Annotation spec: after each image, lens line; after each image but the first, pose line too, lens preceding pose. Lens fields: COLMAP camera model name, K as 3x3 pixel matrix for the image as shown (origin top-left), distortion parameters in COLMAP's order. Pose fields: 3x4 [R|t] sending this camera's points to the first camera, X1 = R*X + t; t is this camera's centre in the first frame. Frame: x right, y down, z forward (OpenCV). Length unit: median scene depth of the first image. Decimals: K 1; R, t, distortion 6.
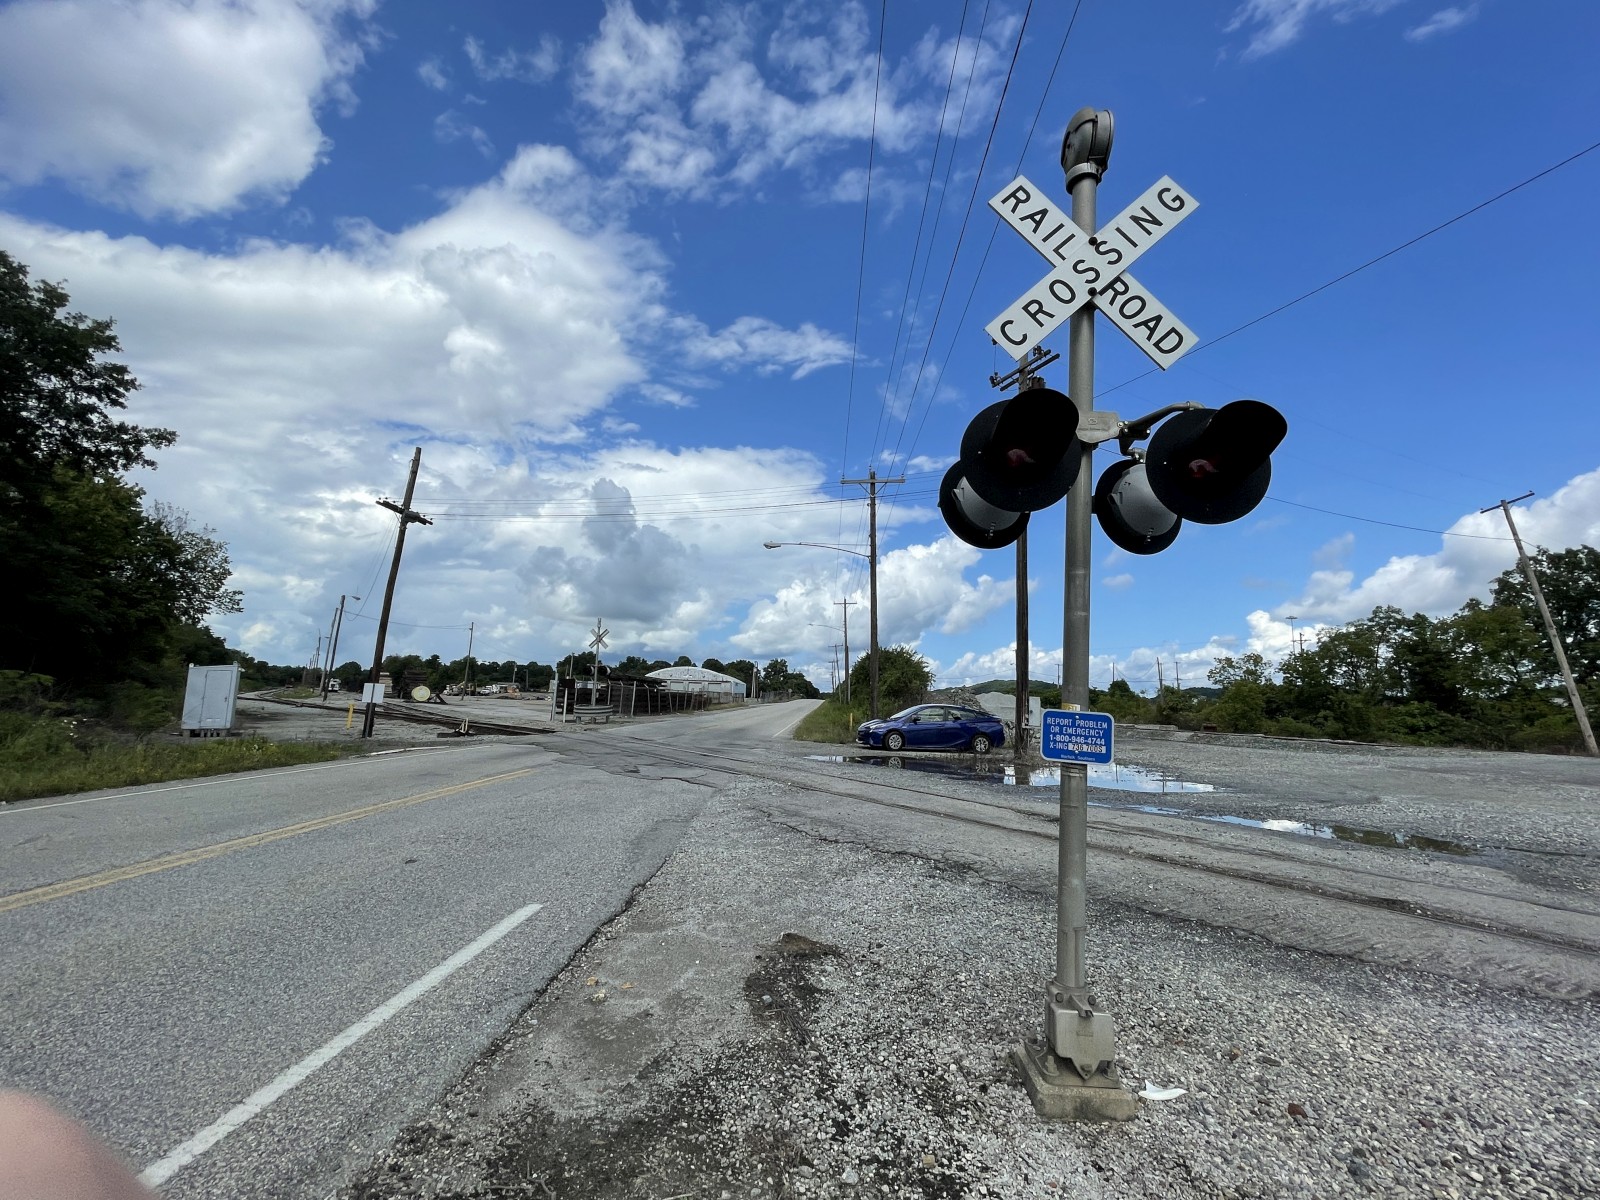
lens RADIAL K [[702.2, 0, 790.7], [0, 702.2, 588.6], [0, 0, 1]] dist [-0.011239, 0.000890]
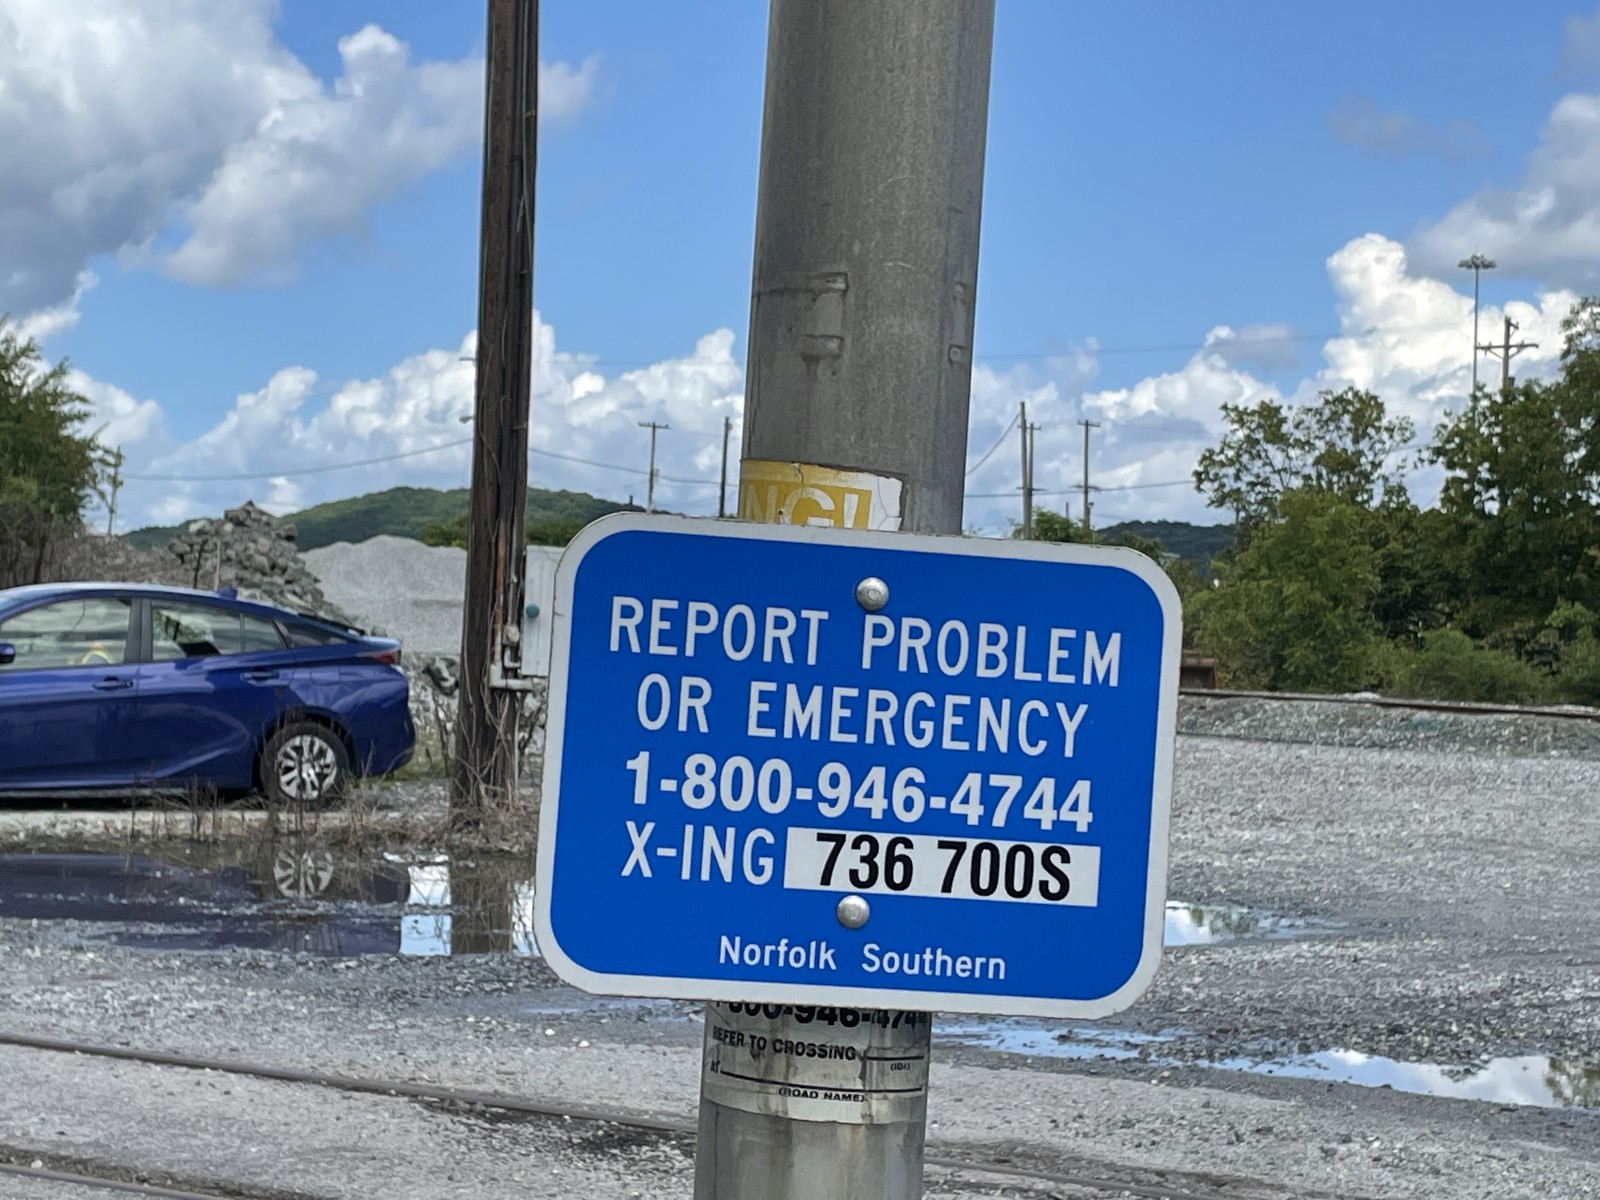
lens RADIAL K [[3018.1, 0, 784.8], [0, 3018.1, 596.4], [0, 0, 1]] dist [0.071767, 0.000000]
pose [[0.918462, -0.009900, 0.395384, 0.042014], [-0.054734, 0.986886, 0.151856, 0.022669], [-0.391703, -0.161115, 0.905876, 0.115303]]
